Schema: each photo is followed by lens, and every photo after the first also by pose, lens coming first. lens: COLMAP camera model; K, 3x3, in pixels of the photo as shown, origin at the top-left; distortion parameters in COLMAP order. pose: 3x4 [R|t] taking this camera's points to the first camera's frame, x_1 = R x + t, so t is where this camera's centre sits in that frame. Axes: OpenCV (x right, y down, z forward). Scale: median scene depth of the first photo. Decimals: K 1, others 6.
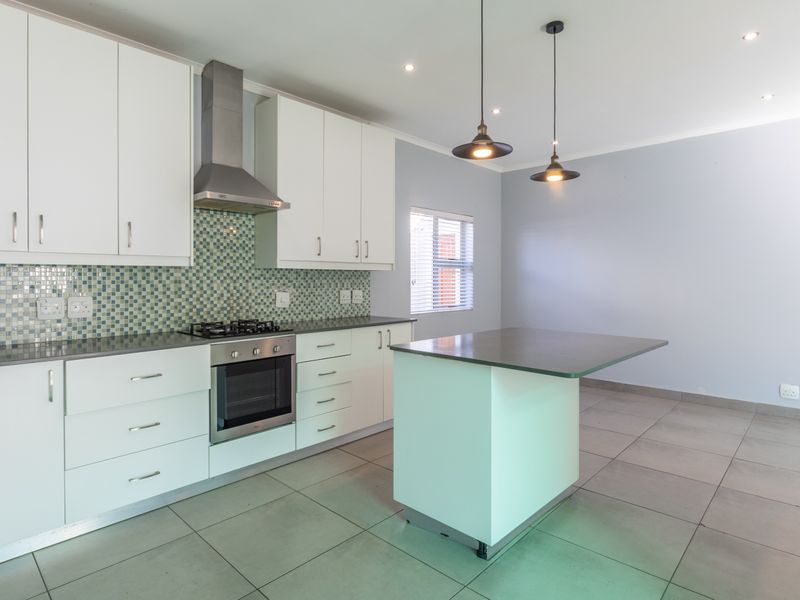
lens RADIAL K [[453.2, 0, 399.1], [0, 453.2, 292.6], [0, 0, 1]] dist [0.000467, -0.000315]
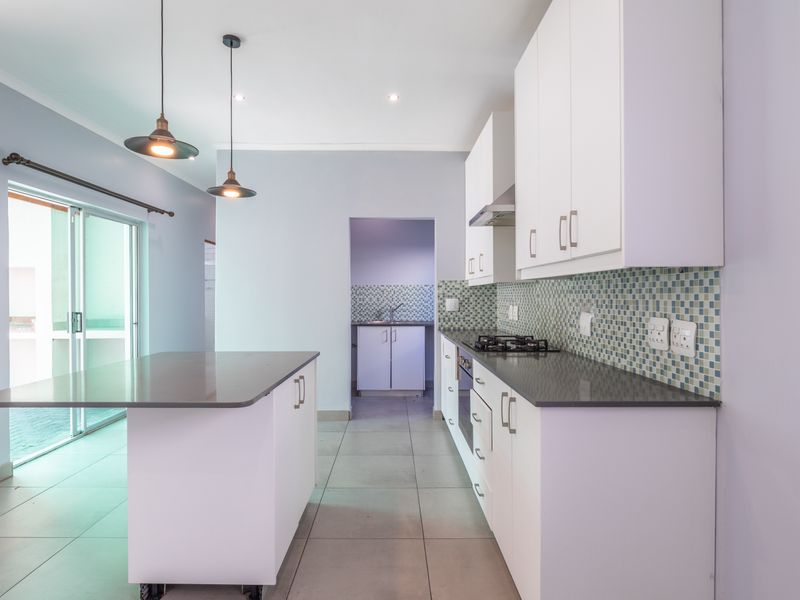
lens RADIAL K [[453.2, 0, 397.6], [0, 453.2, 300.1], [0, 0, 1]] dist [0.000467, -0.000315]
pose [[-0.738516, 0.007221, -0.674198, 0.376001], [-0.021560, 0.999178, 0.034318, -0.033835], [0.673892, 0.039880, -0.737753, 1.222242]]
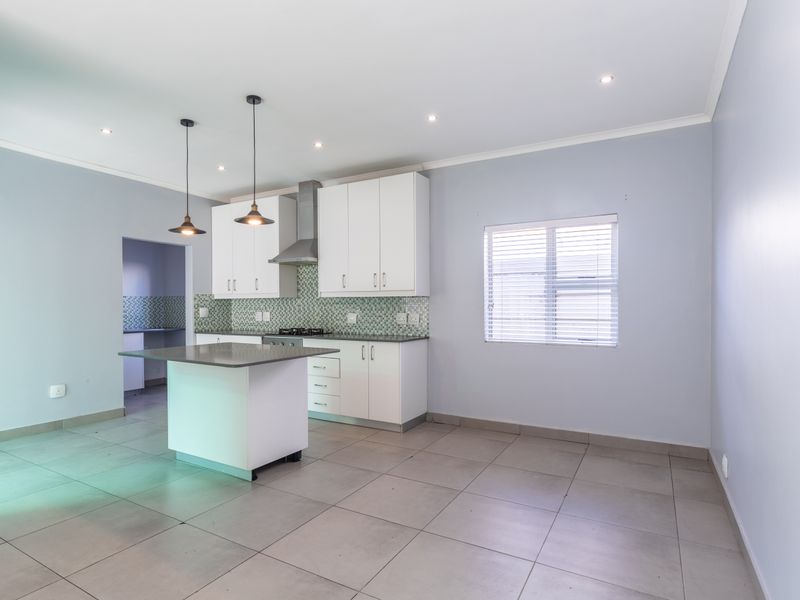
lens RADIAL K [[453.2, 0, 395.3], [0, 453.2, 304.0], [0, 0, 1]] dist [0.000467, -0.000315]
pose [[0.216211, -0.006611, -0.976324, 1.135792], [-0.030426, 0.999446, -0.013505, -0.013268], [0.975872, 0.032625, 0.215890, 0.764203]]
